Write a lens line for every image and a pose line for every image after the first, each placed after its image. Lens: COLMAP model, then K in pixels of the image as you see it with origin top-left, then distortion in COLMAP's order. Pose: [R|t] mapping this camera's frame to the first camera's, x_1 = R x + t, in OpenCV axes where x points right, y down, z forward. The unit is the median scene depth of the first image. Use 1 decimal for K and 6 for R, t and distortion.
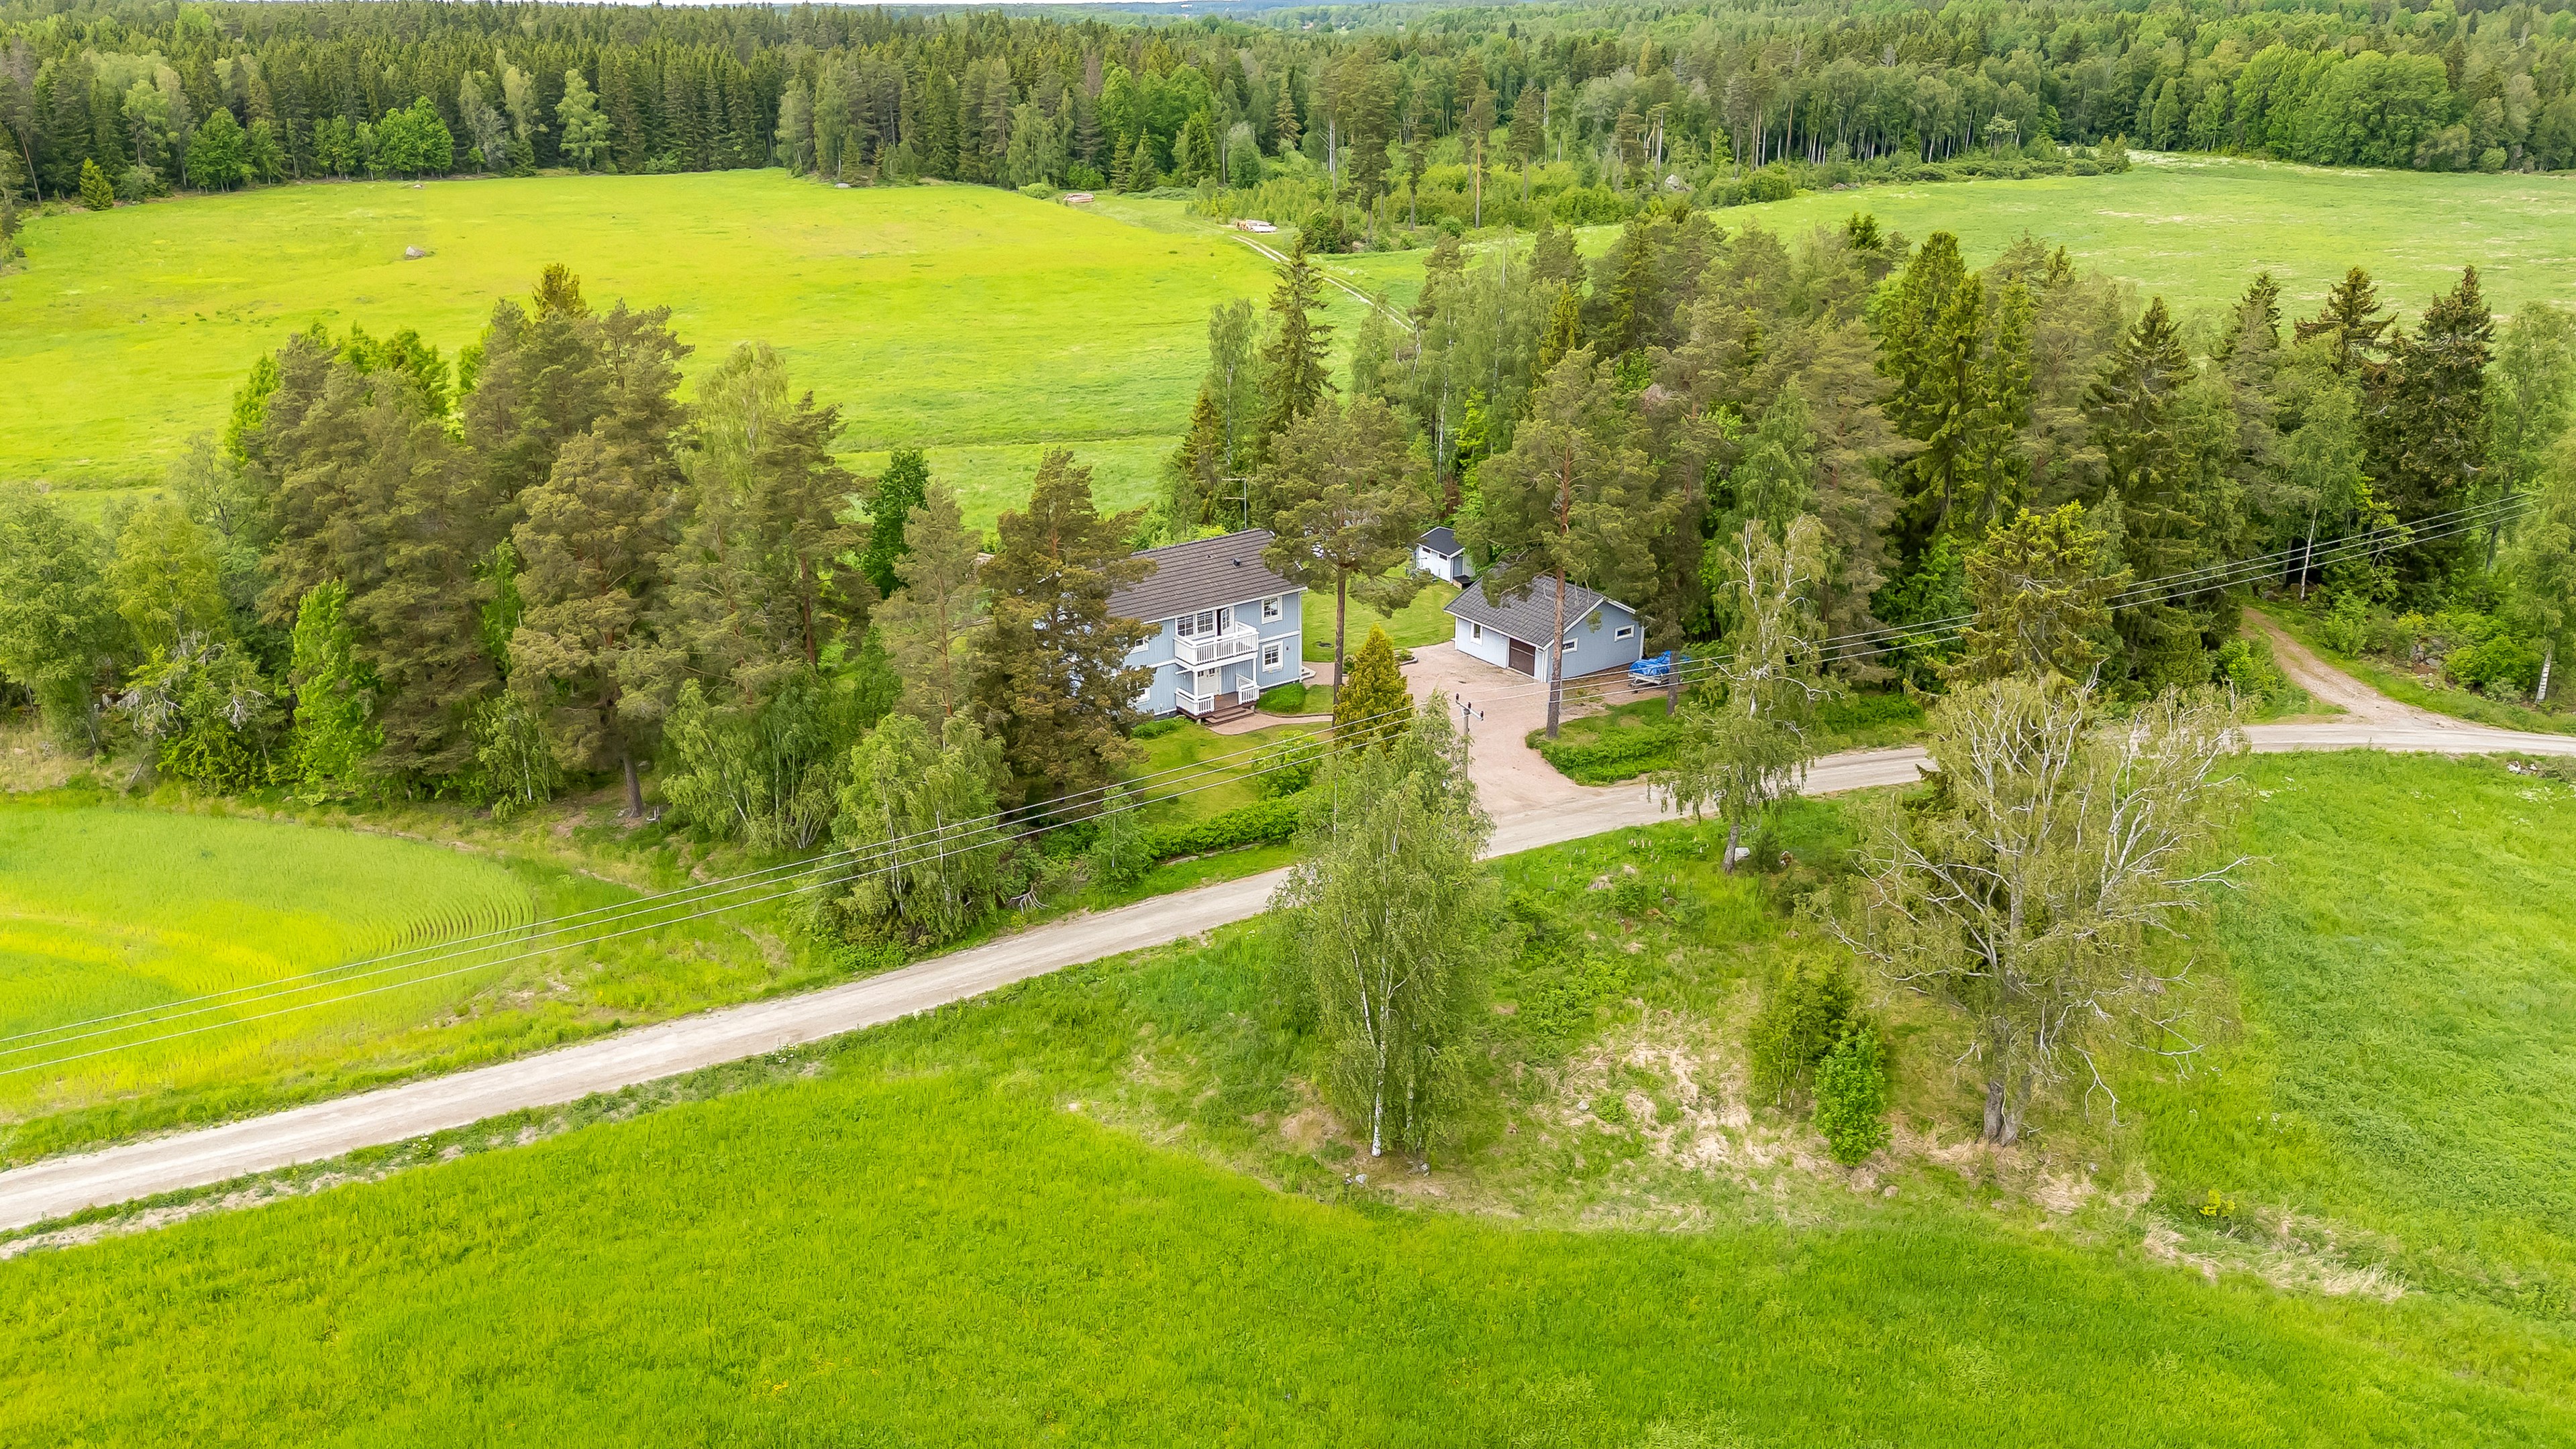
lens RADIAL K [[1902.1, 0, 1291.0], [0, 1902.1, 729.8], [0, 0, 1]] dist [0.031840, -0.019802]
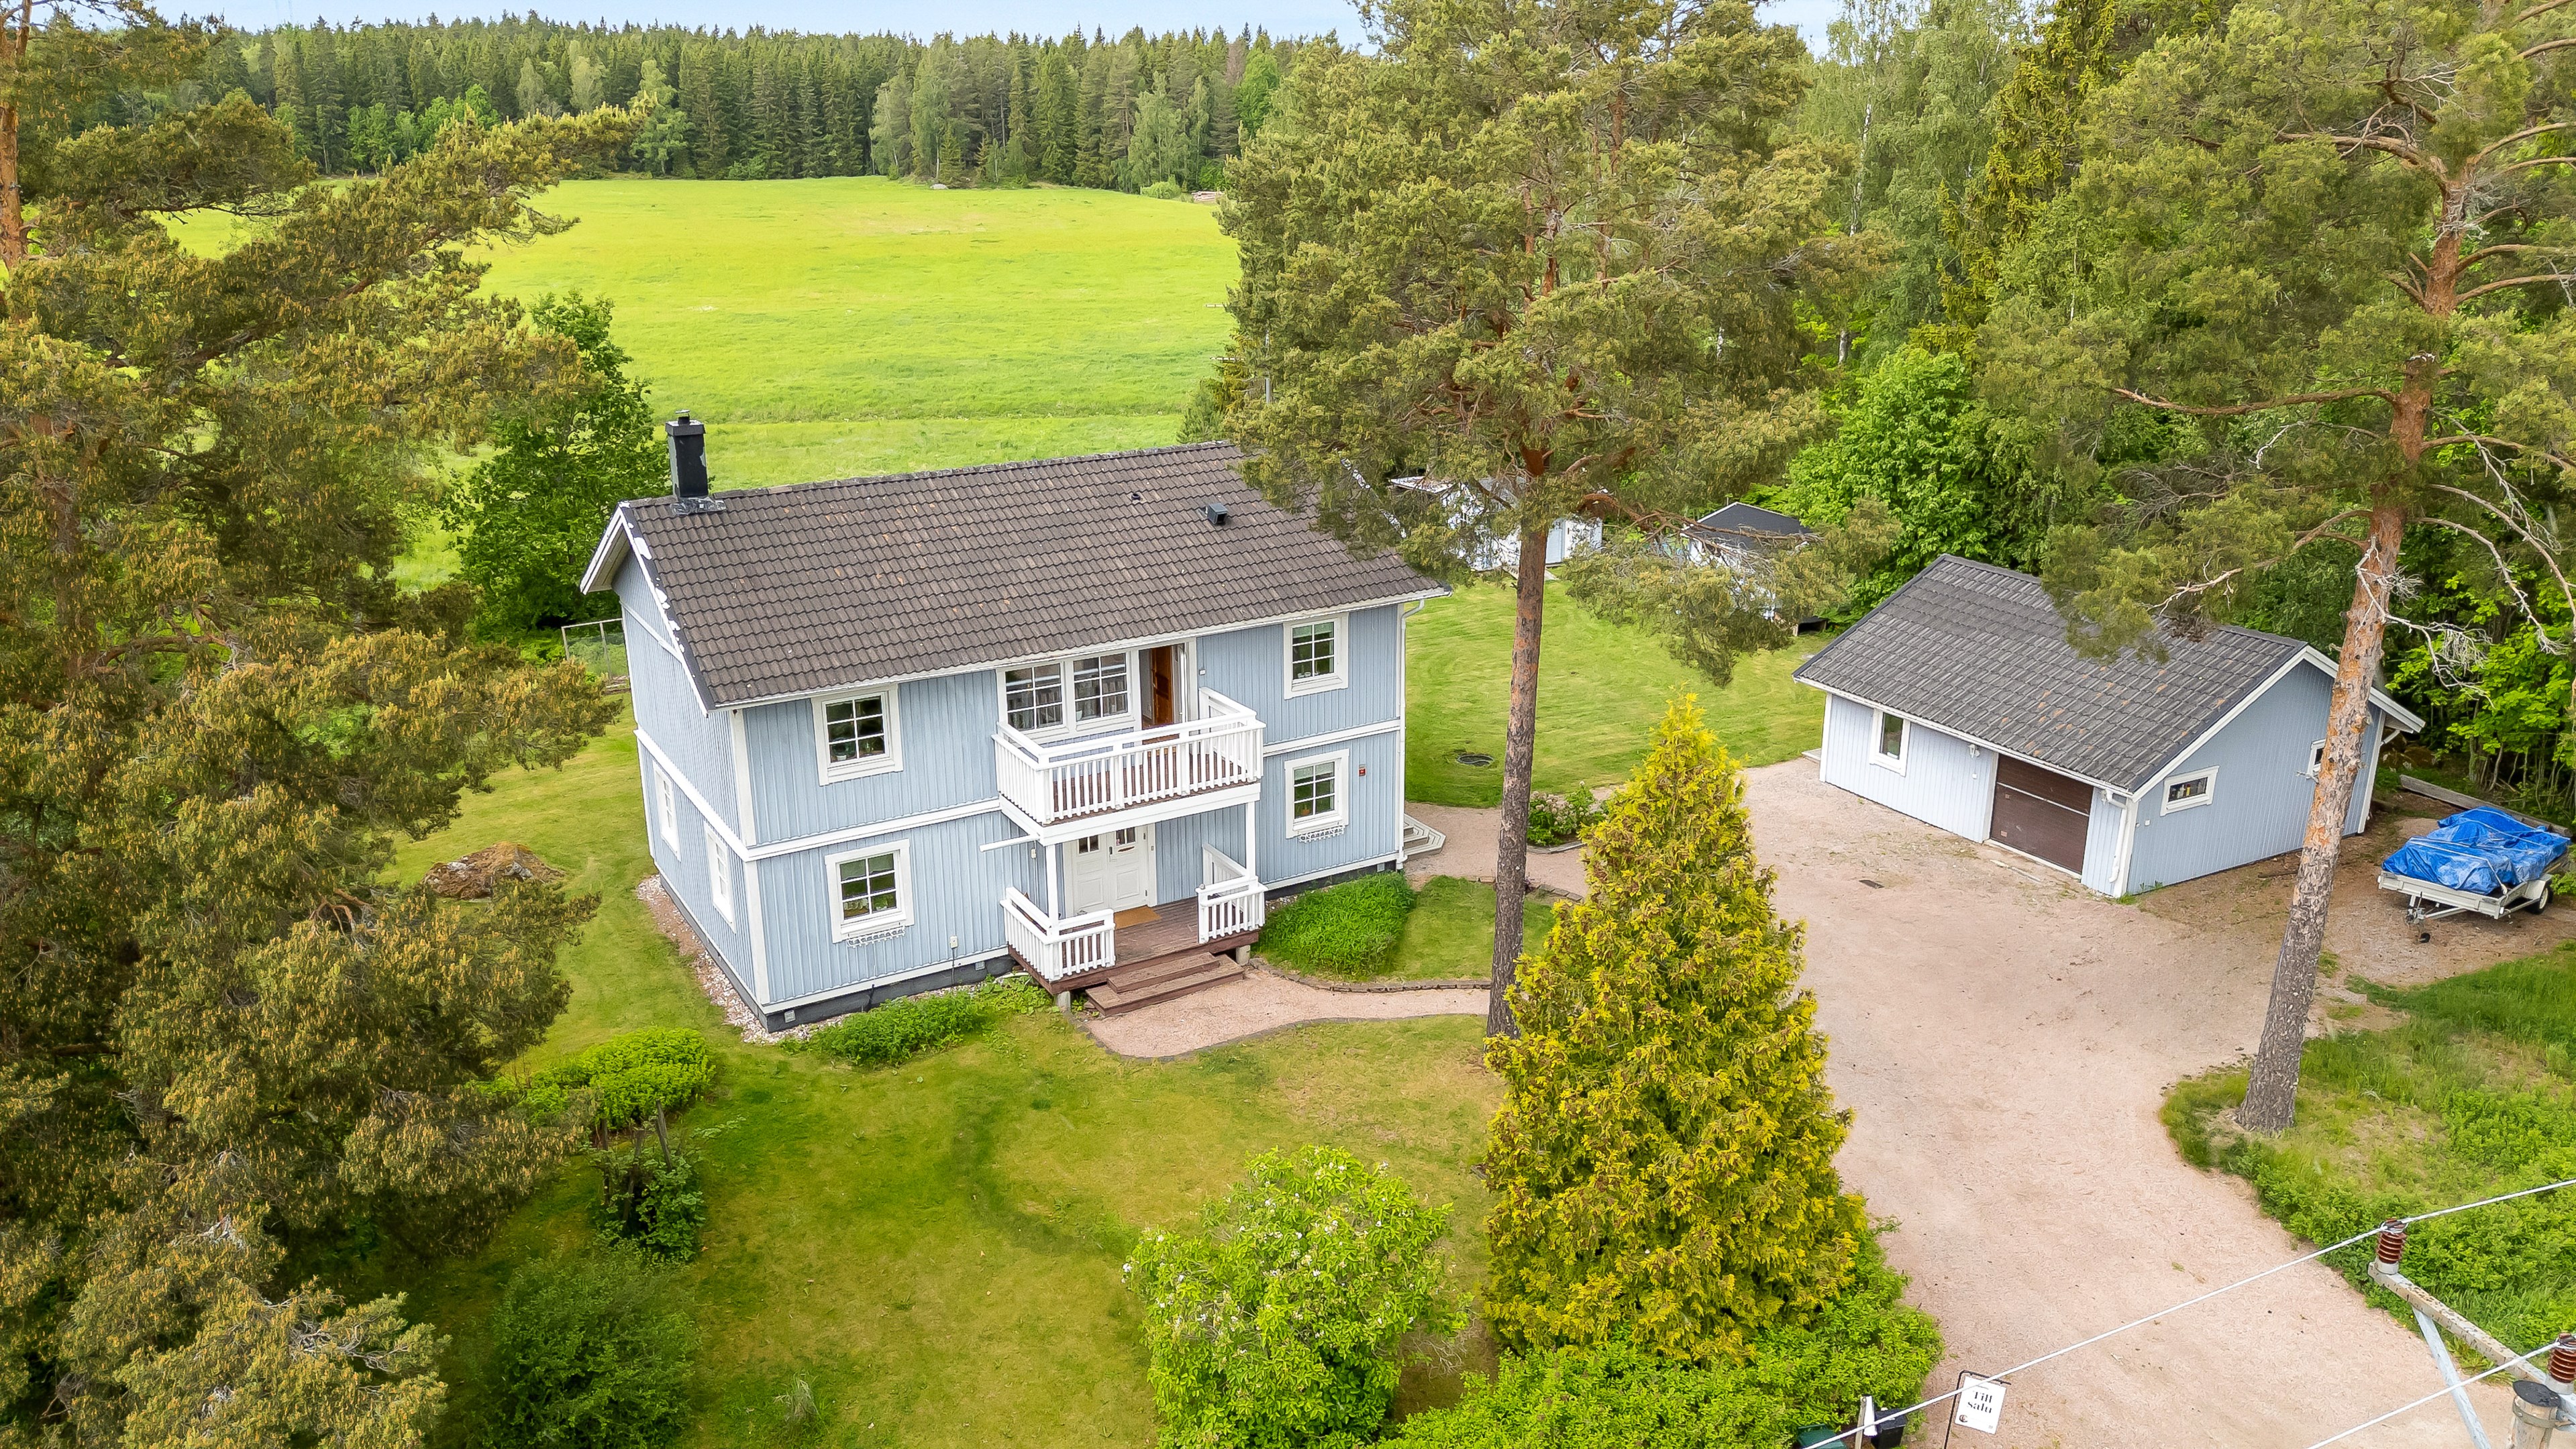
lens RADIAL K [[2076.6, 0, 1276.4], [0, 2076.6, 720.2], [0, 0, 1]] dist [0.003077, 0.002940]
pose [[0.996101, 0.026982, -0.083988, 0.004742], [-0.031055, 0.998385, -0.047576, -0.011469], [0.082569, 0.049999, 0.995330, 0.212803]]
